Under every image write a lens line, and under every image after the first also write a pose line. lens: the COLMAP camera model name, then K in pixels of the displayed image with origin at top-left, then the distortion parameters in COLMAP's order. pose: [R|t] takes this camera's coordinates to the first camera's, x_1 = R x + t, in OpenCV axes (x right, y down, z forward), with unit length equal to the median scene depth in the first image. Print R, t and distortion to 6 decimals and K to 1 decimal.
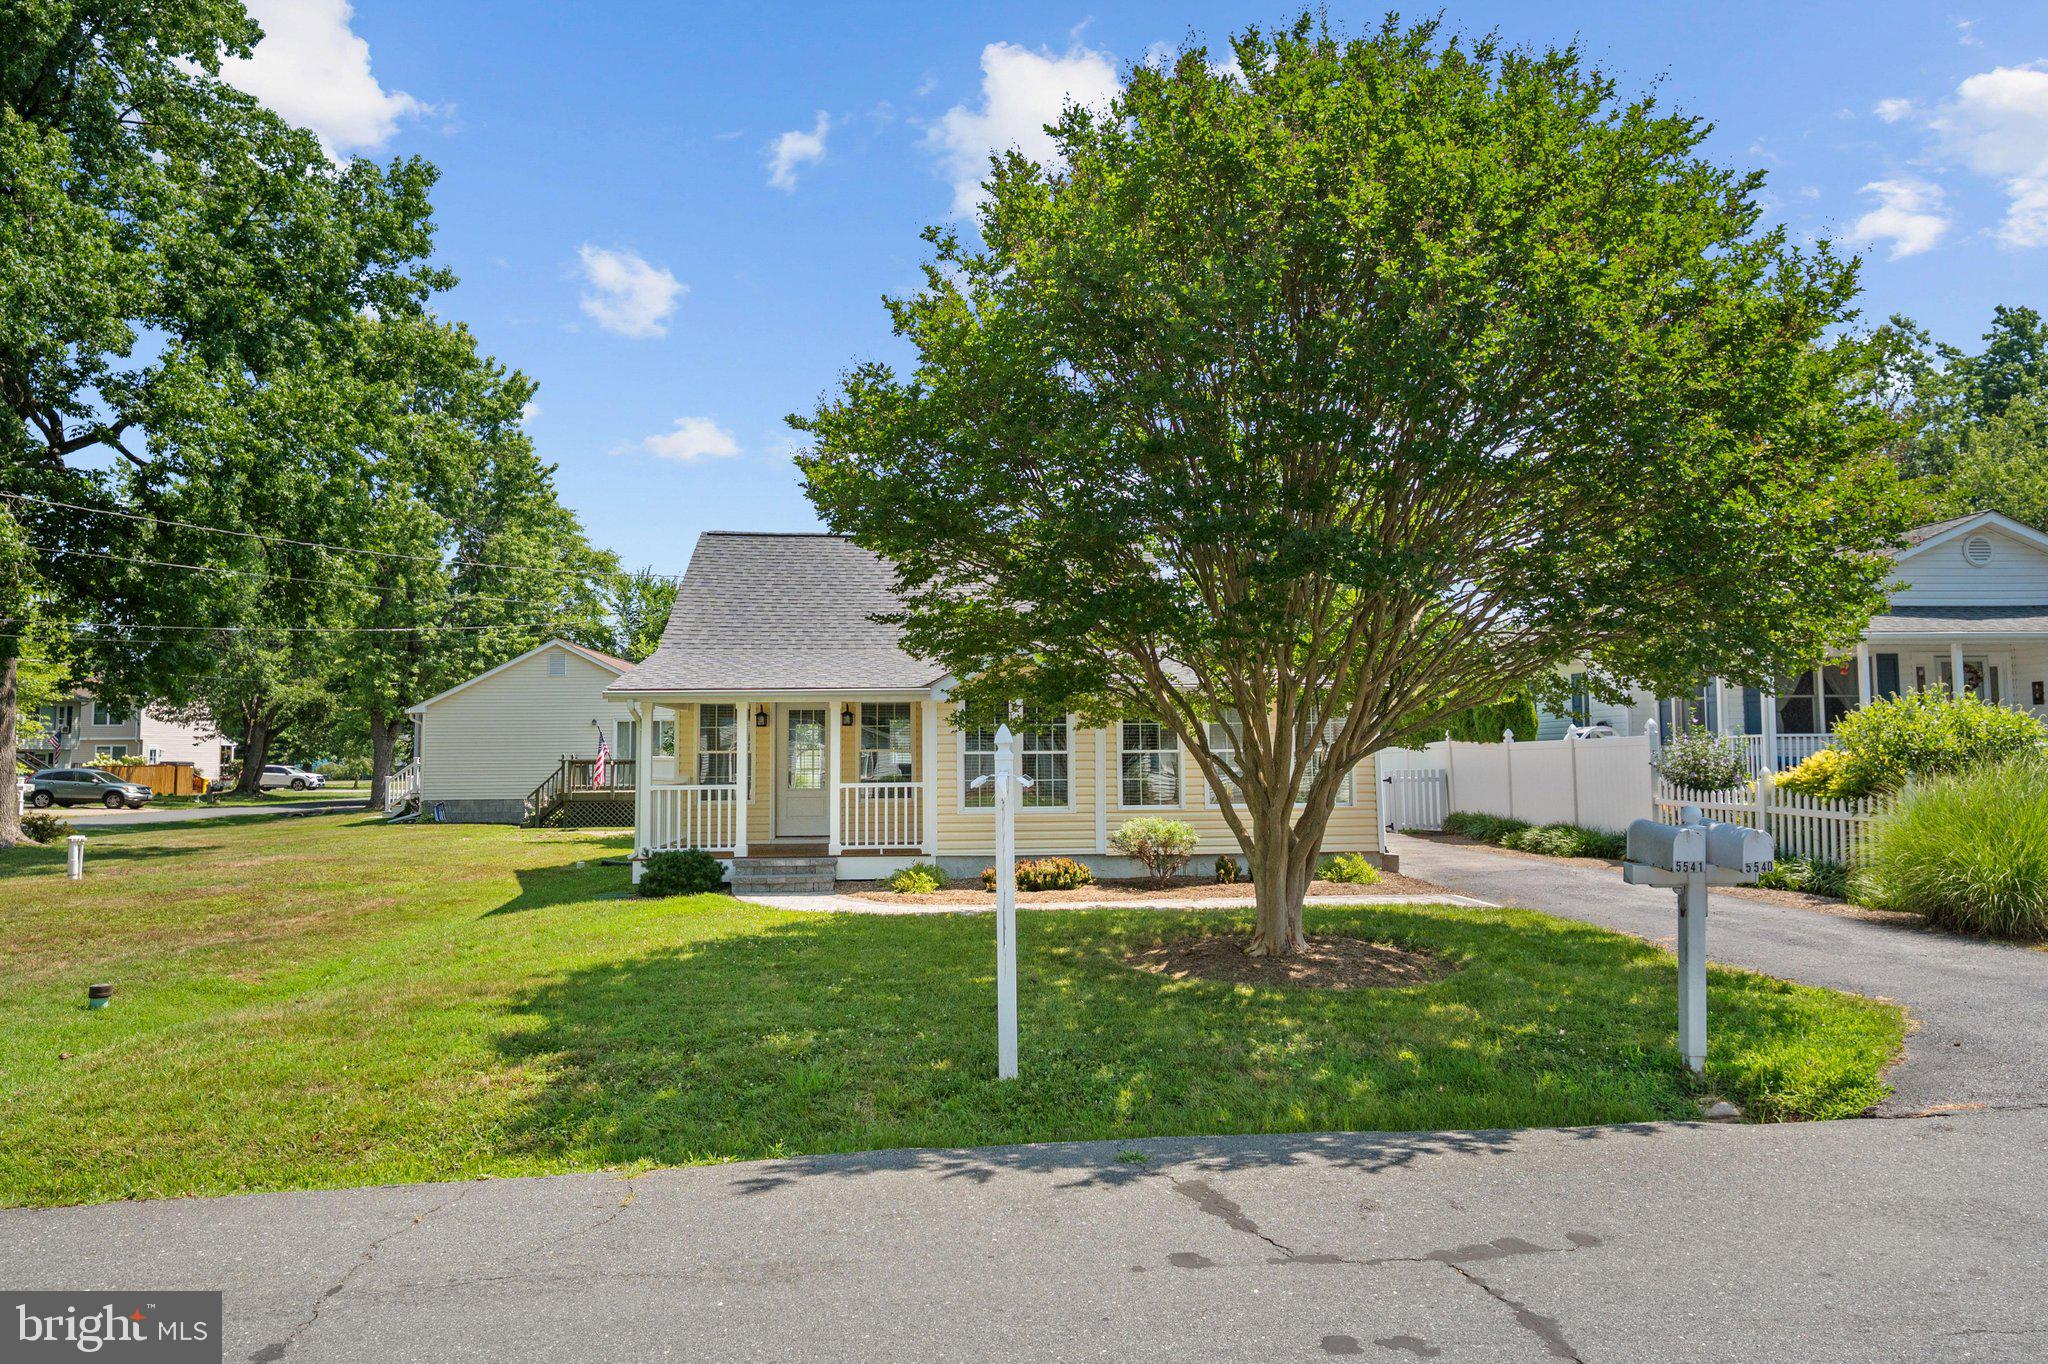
lens RADIAL K [[1331.9, 0, 1033.2], [0, 1331.9, 653.3], [0, 0, 1]] dist [0.028214, -0.000210]
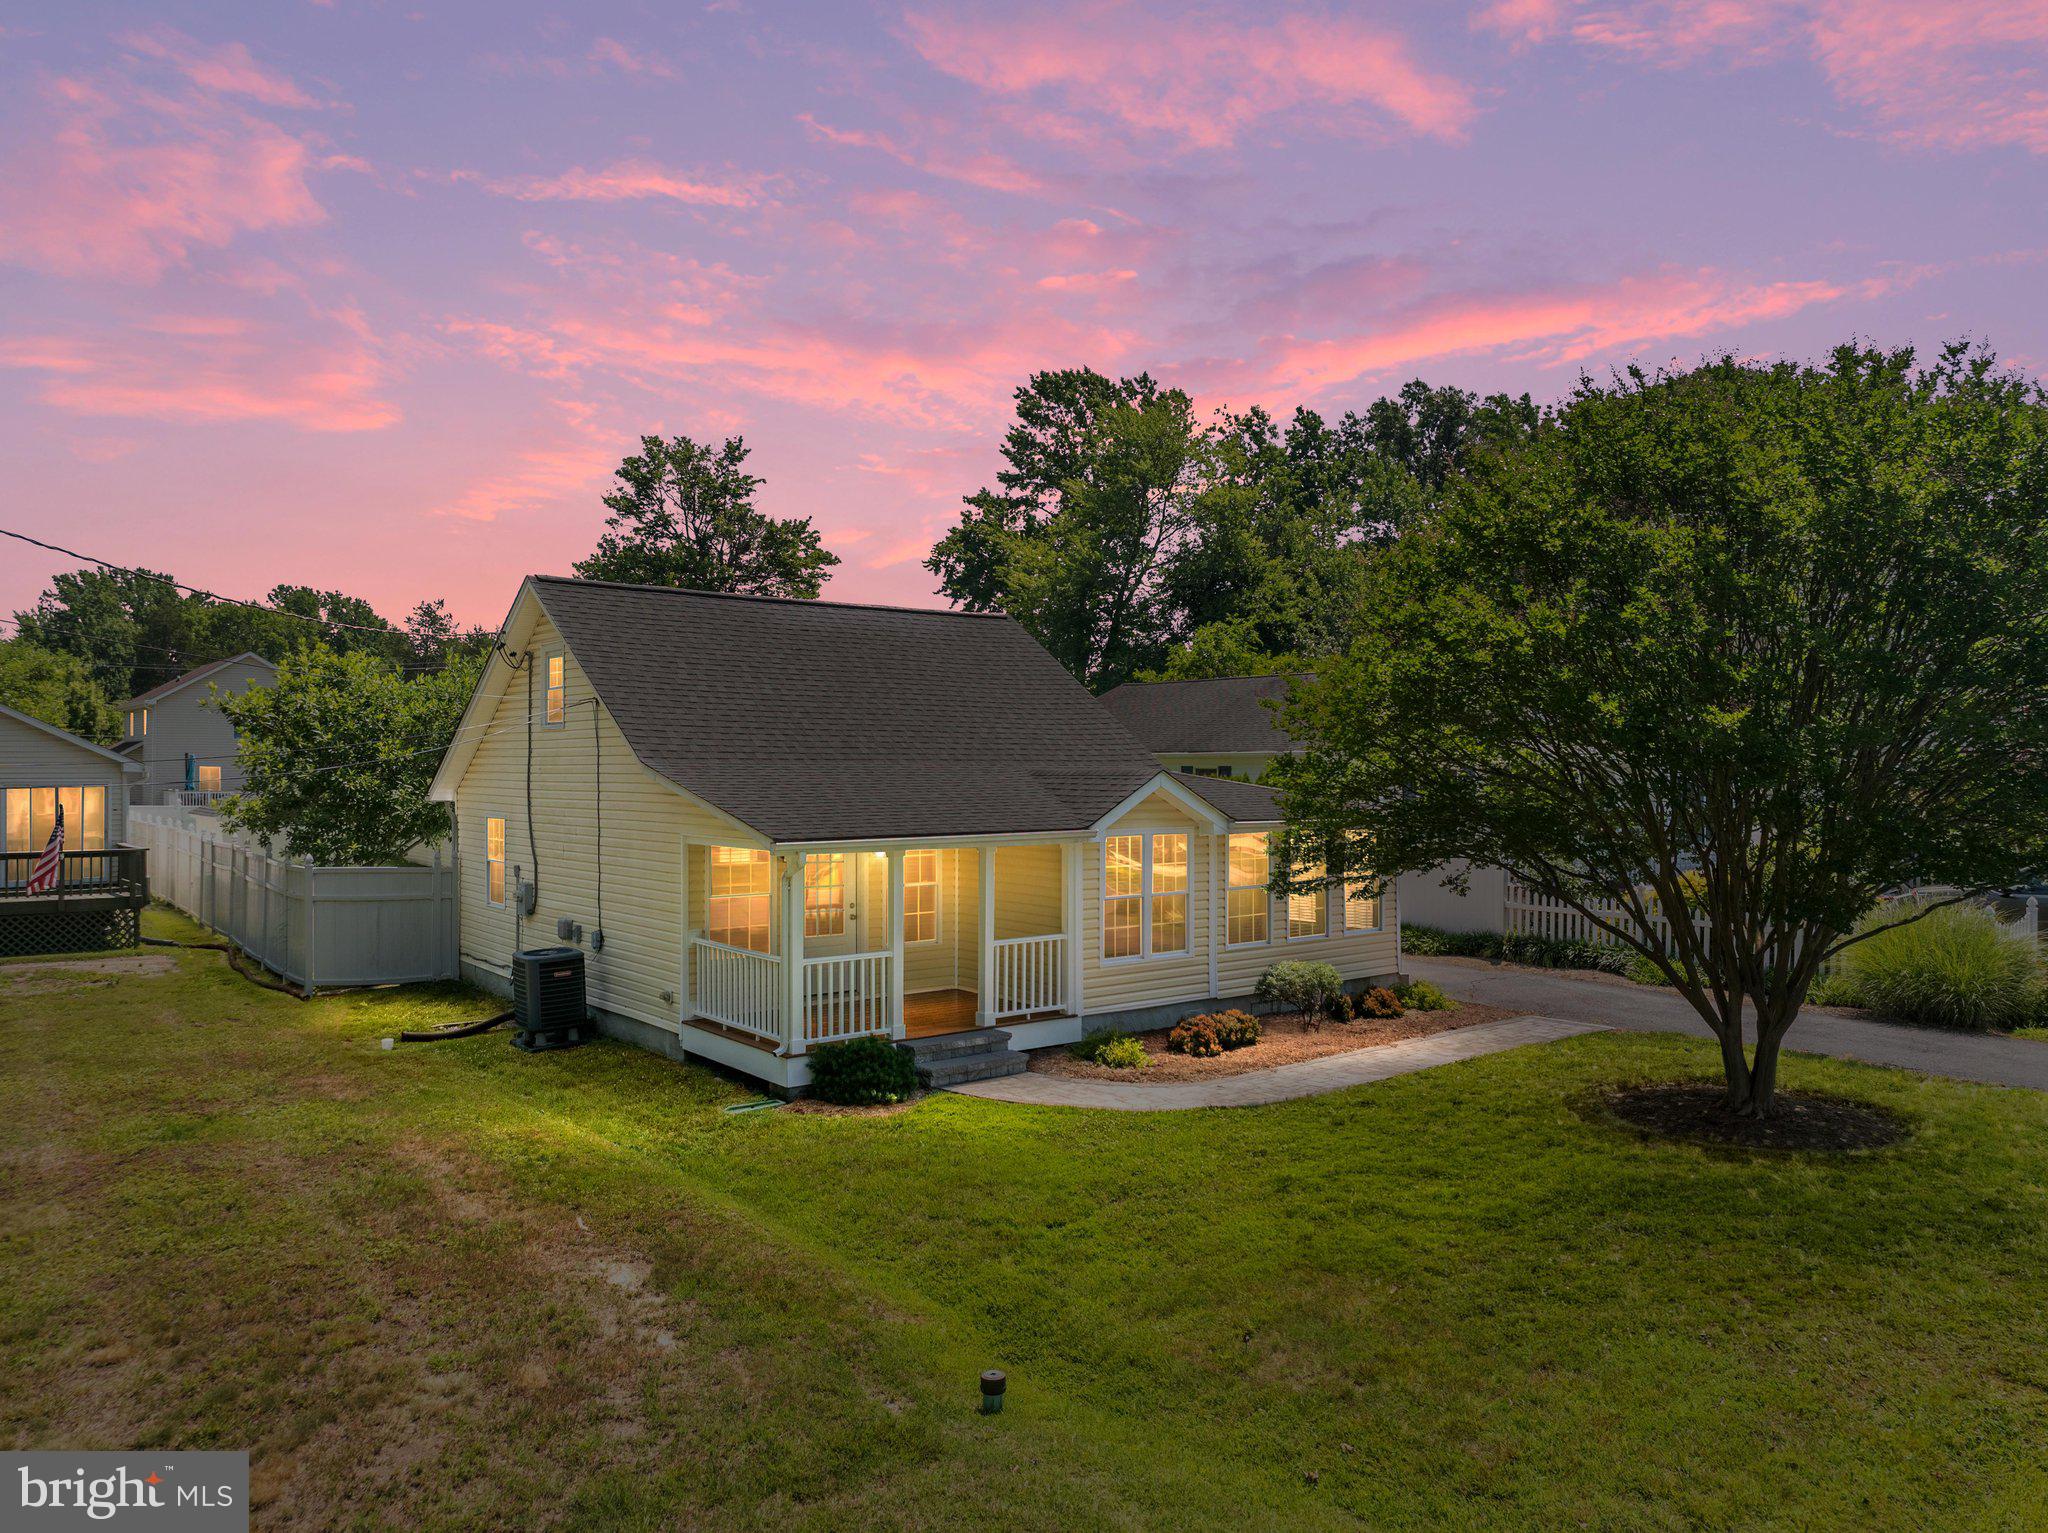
lens RADIAL K [[1509.8, 0, 1049.1], [0, 1509.8, 757.6], [0, 0, 1]] dist [-0.030698, -0.007995]
pose [[0.807551, 0.011213, 0.589691, -0.602124], [-0.057271, 0.996585, 0.059479, -0.068384], [-0.587010, -0.081804, 0.805436, 0.191878]]
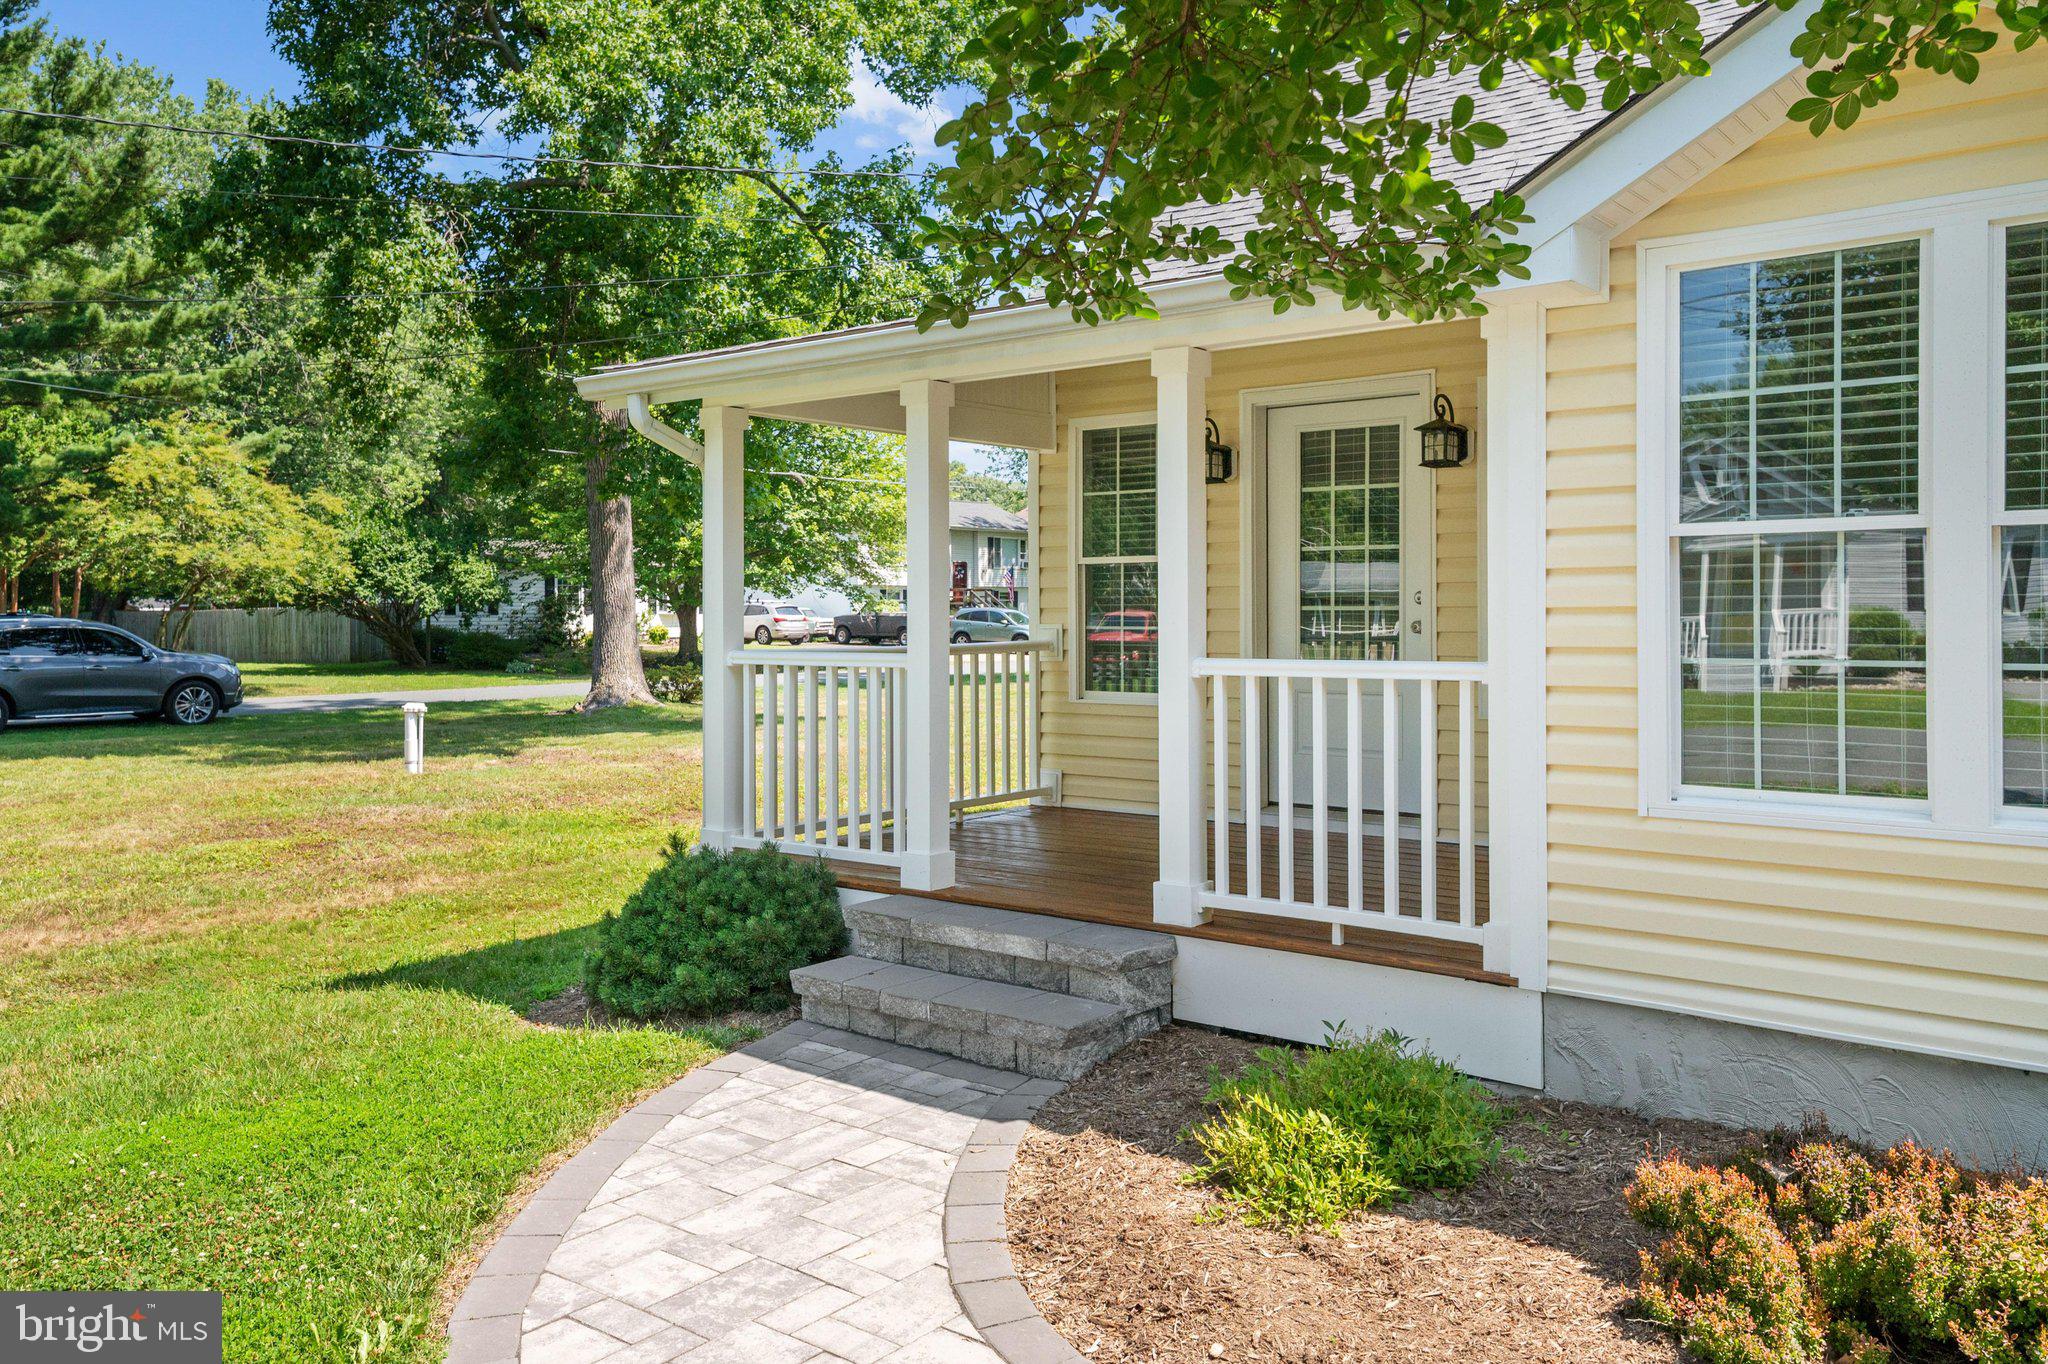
lens RADIAL K [[1595.2, 0, 1019.5], [0, 1595.2, 618.3], [0, 0, 1]] dist [0.060467, 0.002604]
pose [[0.728658, 0.010026, -0.684804, 0.041895], [0.049075, 0.996558, 0.066808, 0.059234], [0.683117, -0.082287, 0.725659, 0.659289]]
